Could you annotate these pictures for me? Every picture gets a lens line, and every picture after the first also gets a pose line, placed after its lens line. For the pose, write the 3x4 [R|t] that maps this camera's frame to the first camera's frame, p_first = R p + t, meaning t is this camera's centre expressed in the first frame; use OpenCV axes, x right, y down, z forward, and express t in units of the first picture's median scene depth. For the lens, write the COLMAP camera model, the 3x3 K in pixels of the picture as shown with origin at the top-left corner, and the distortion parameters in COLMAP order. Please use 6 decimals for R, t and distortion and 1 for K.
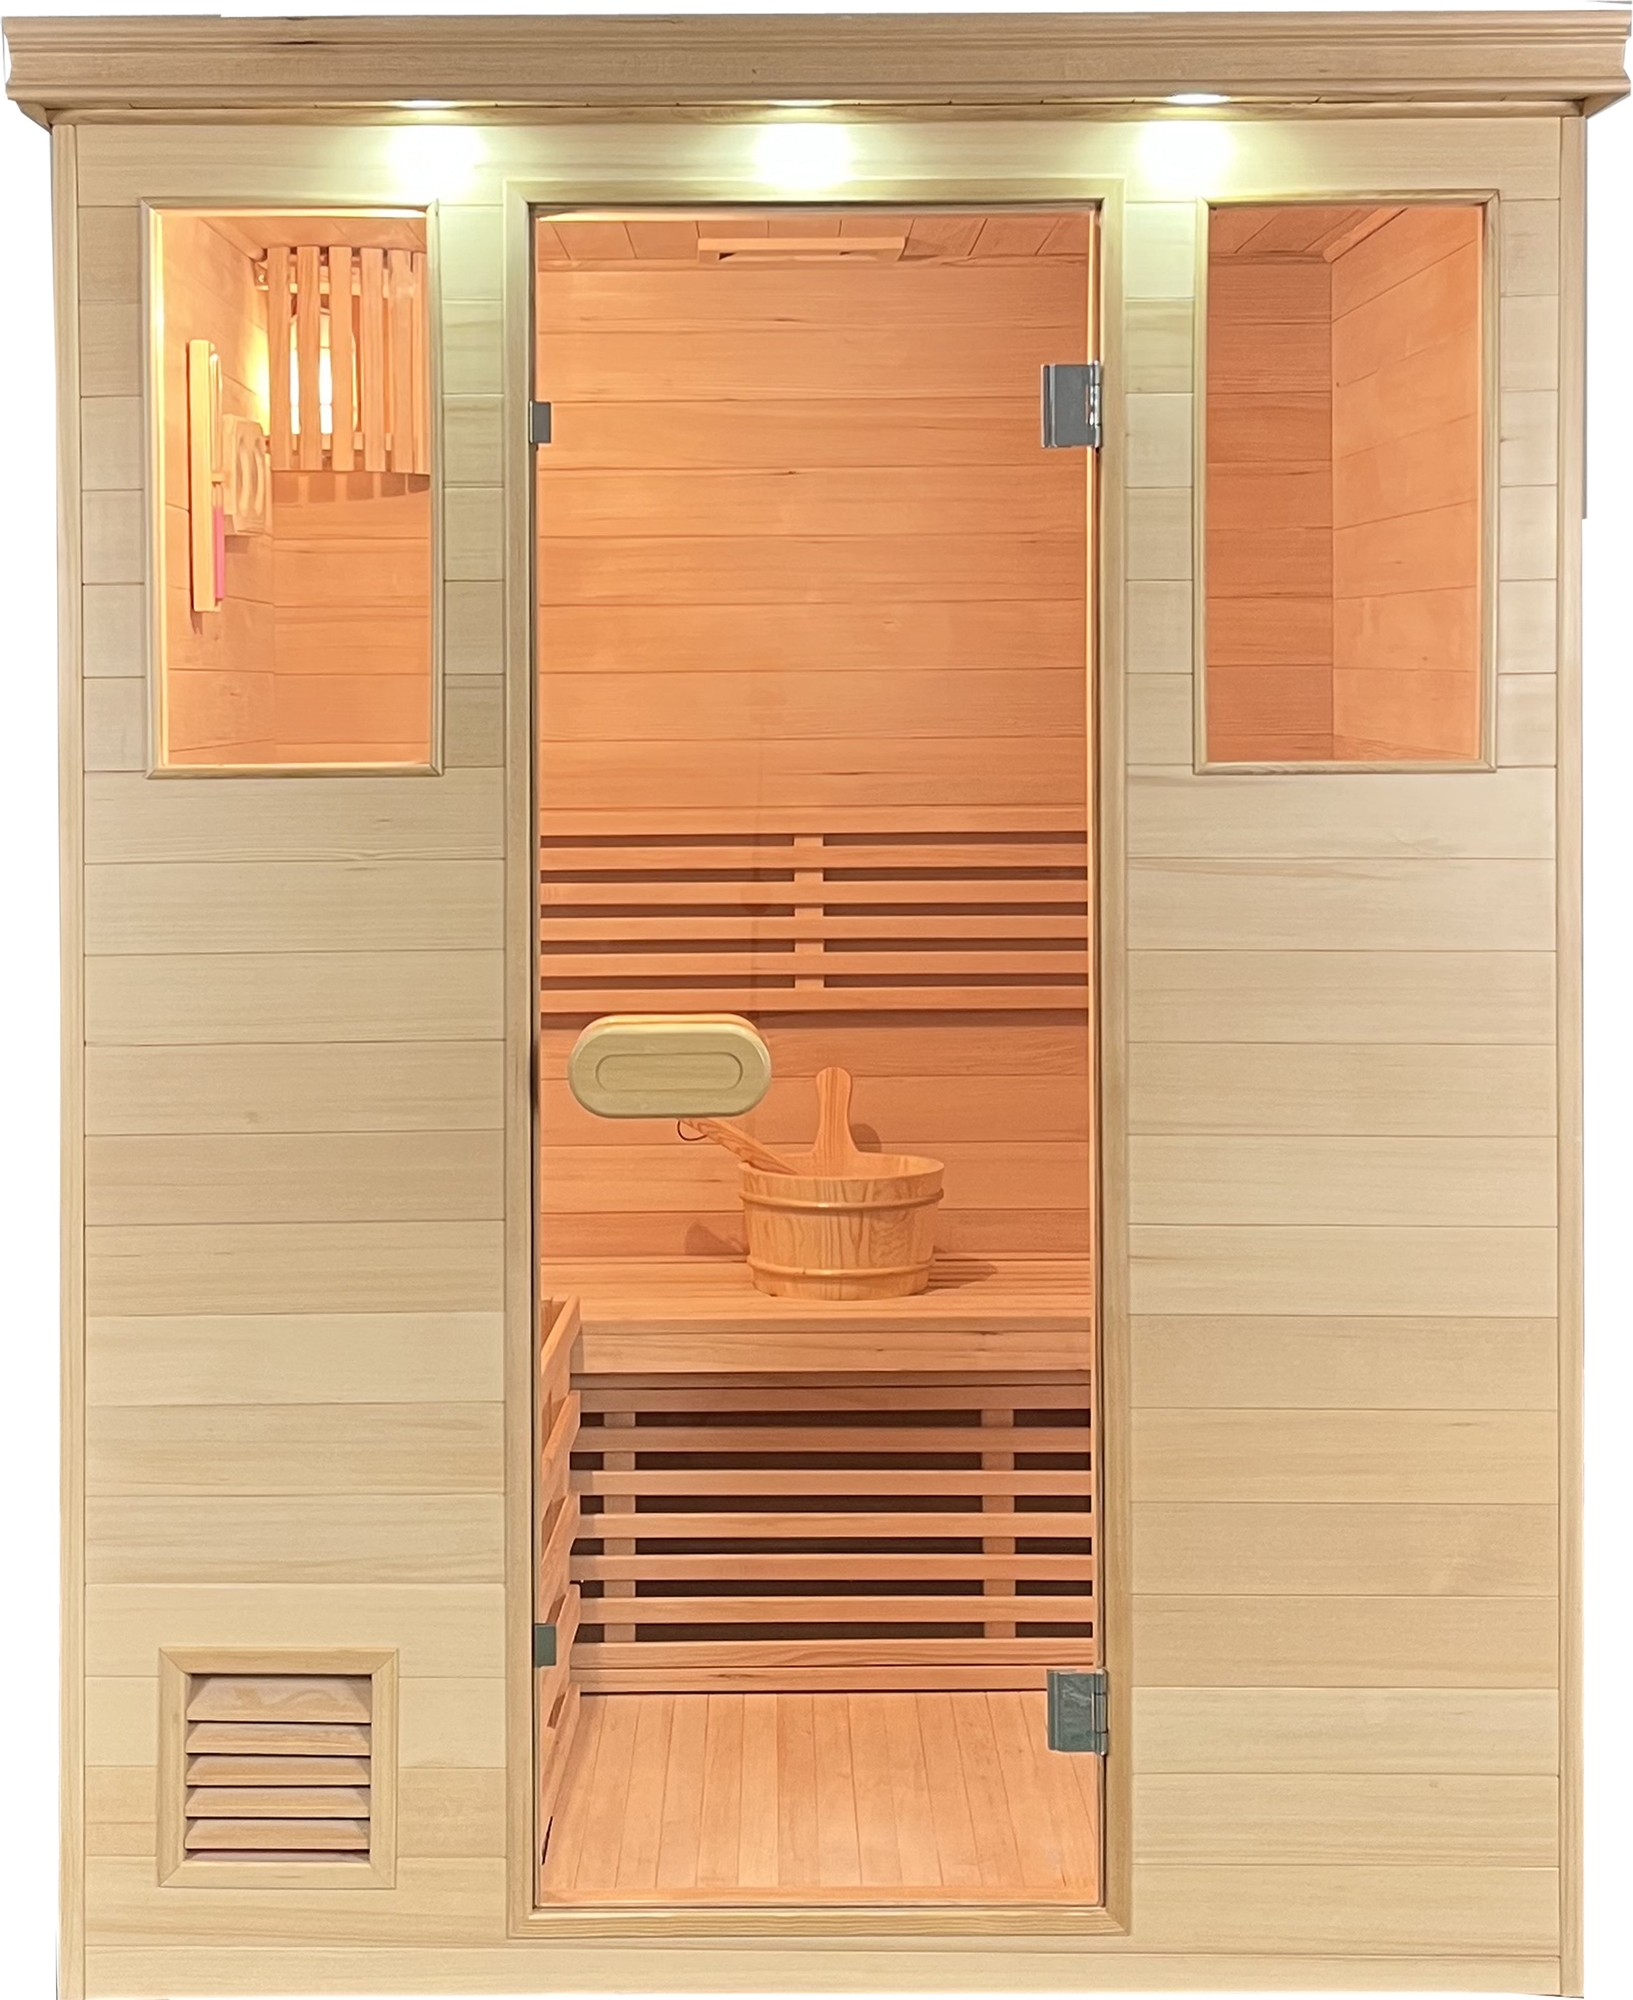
lens RADIAL K [[5831.9, 0, 816.5], [0, 5831.9, 1000.0], [0, 0, 1]] dist [0.062094, 1.177117]
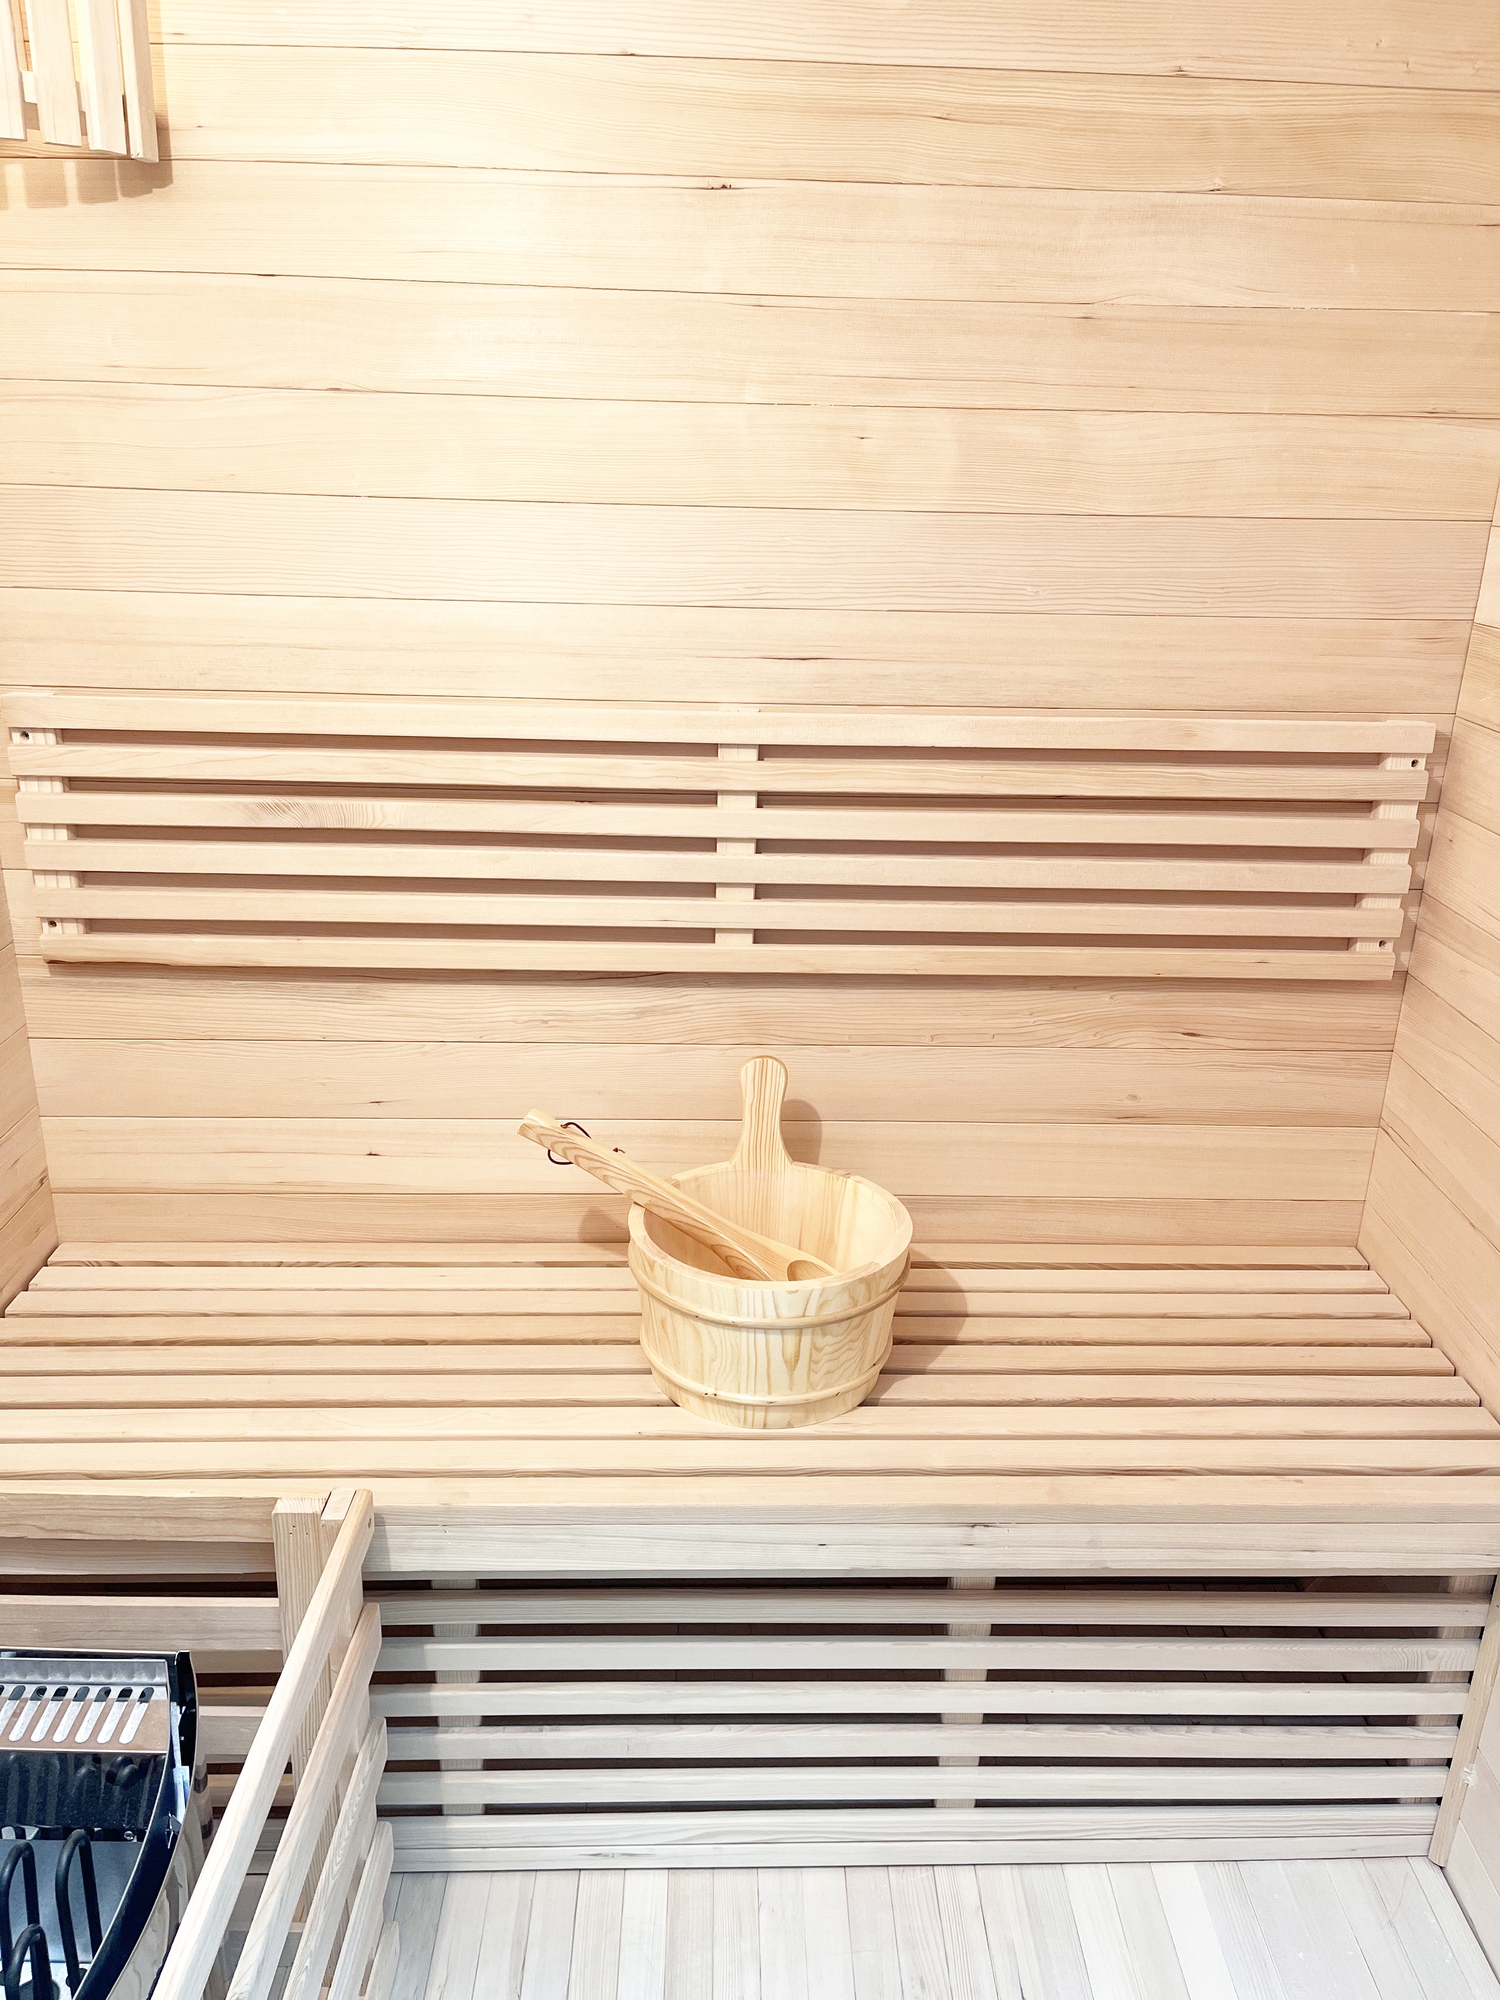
lens RADIAL K [[1545.4, 0, 705.8], [0, 1545.4, 1000.4], [0, 0, 1]] dist [0.010024, -0.000348]
pose [[0.999616, 0.027132, -0.005627, -0.003935], [-0.024625, 0.962958, 0.268526, -0.055911], [0.012704, -0.268285, 0.963256, 0.913542]]
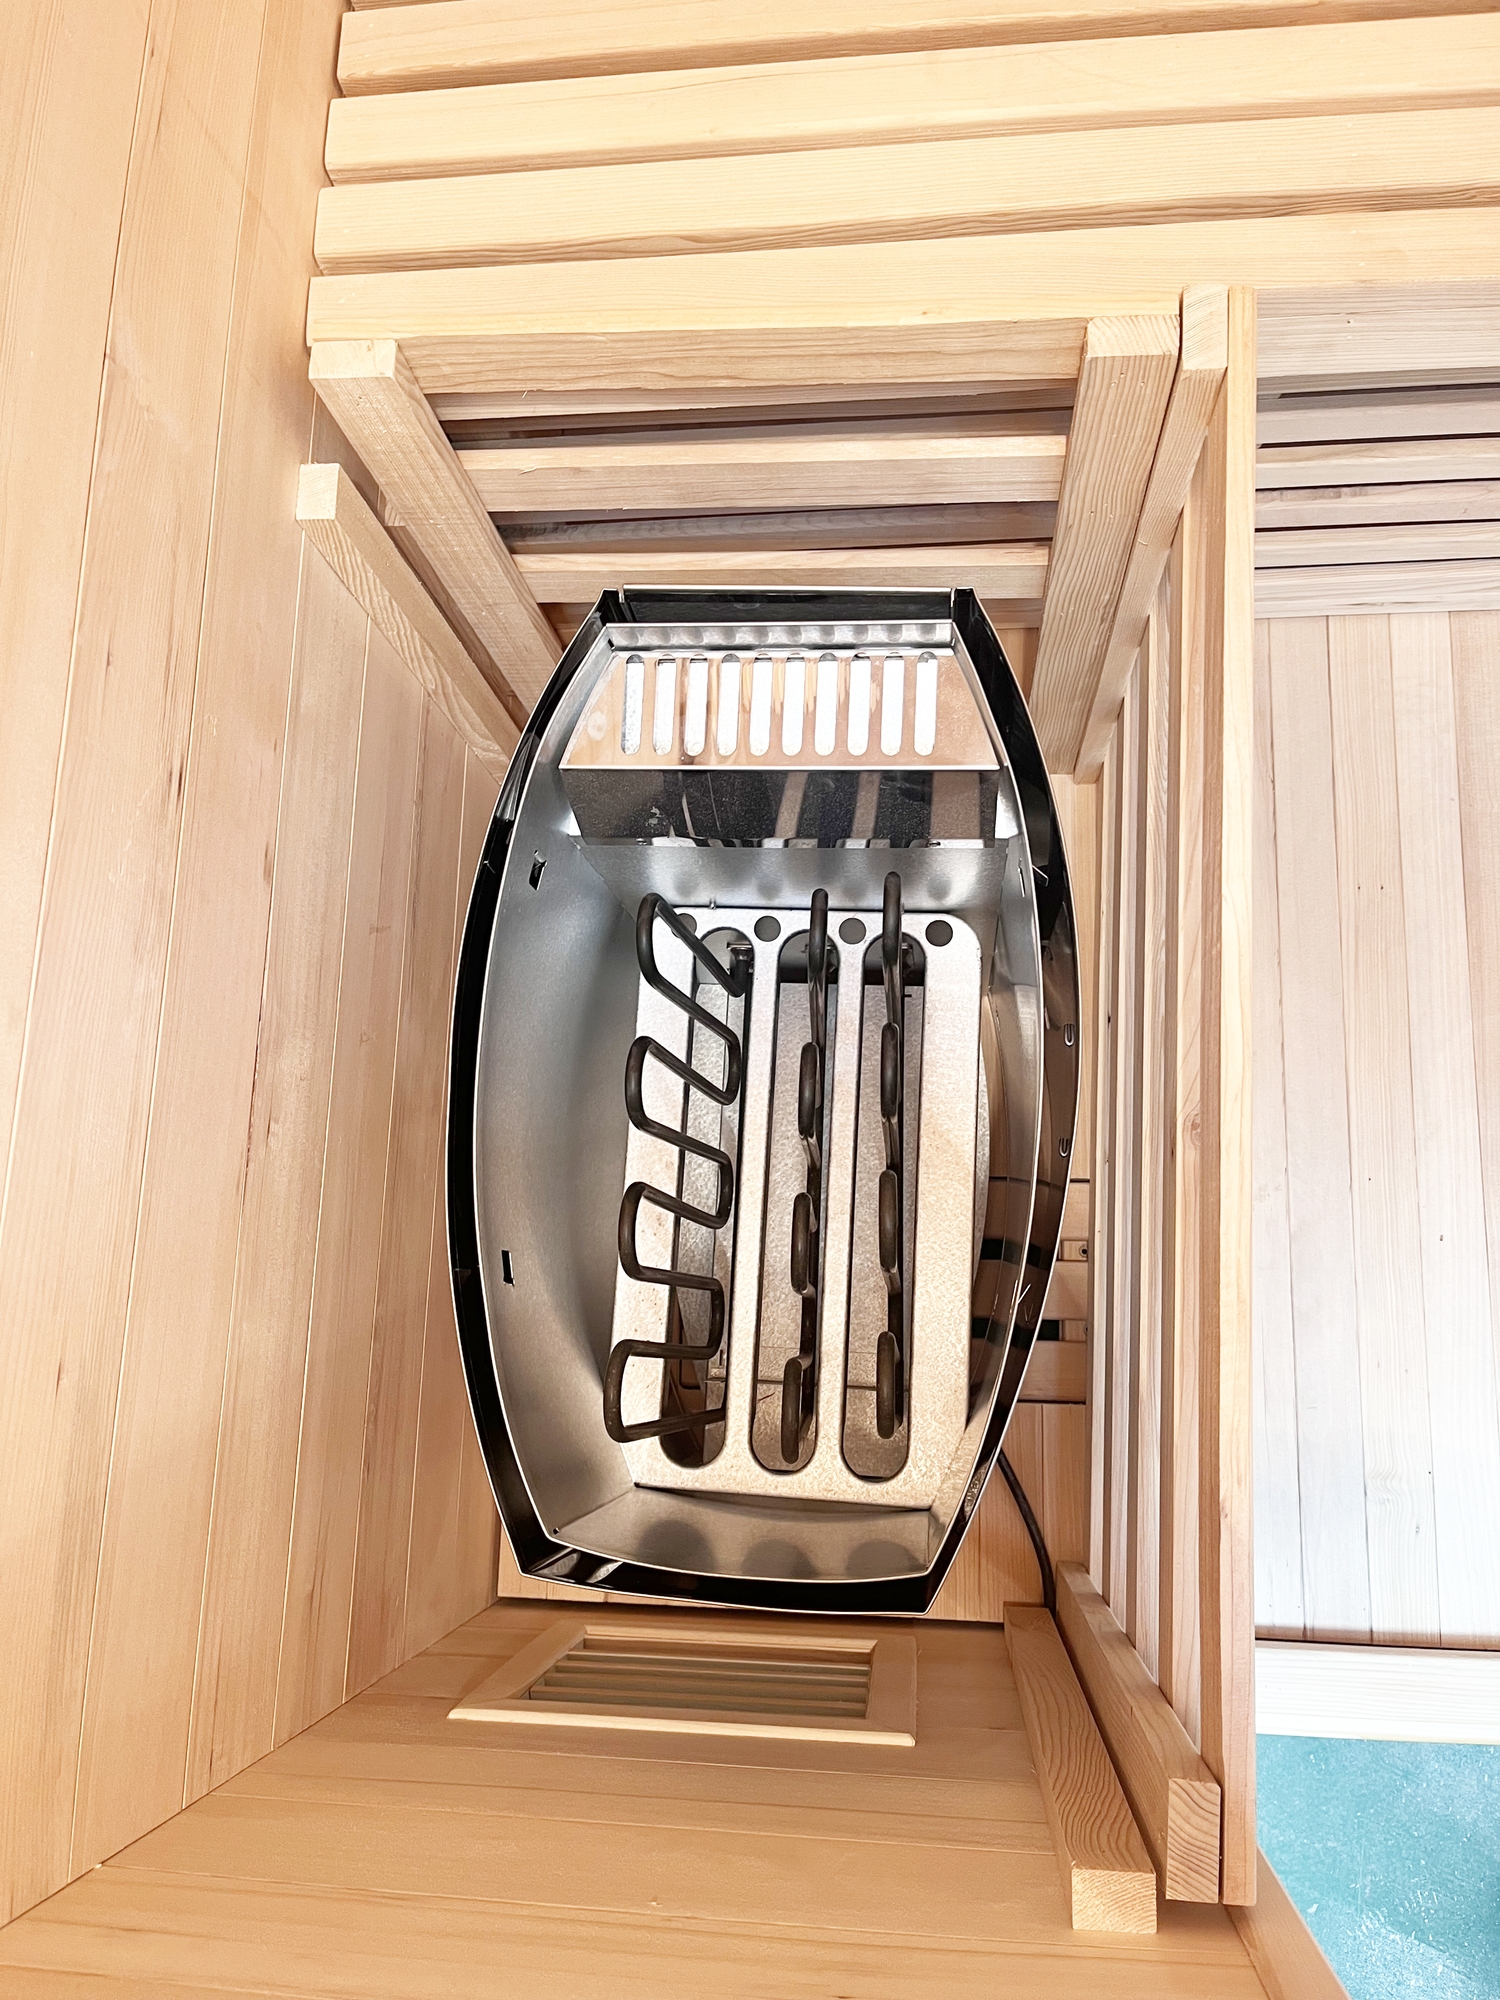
lens RADIAL K [[1495.1, 0, 750.0], [0, 1495.1, 1000.0], [0, 0, 1]] dist [0.009544, 0.003152]
pose [[0.992536, 0.017496, -0.120688, -0.064100], [0.111156, 0.277257, 0.954344, -0.032816], [0.050159, -0.960636, 0.273243, 1.003470]]
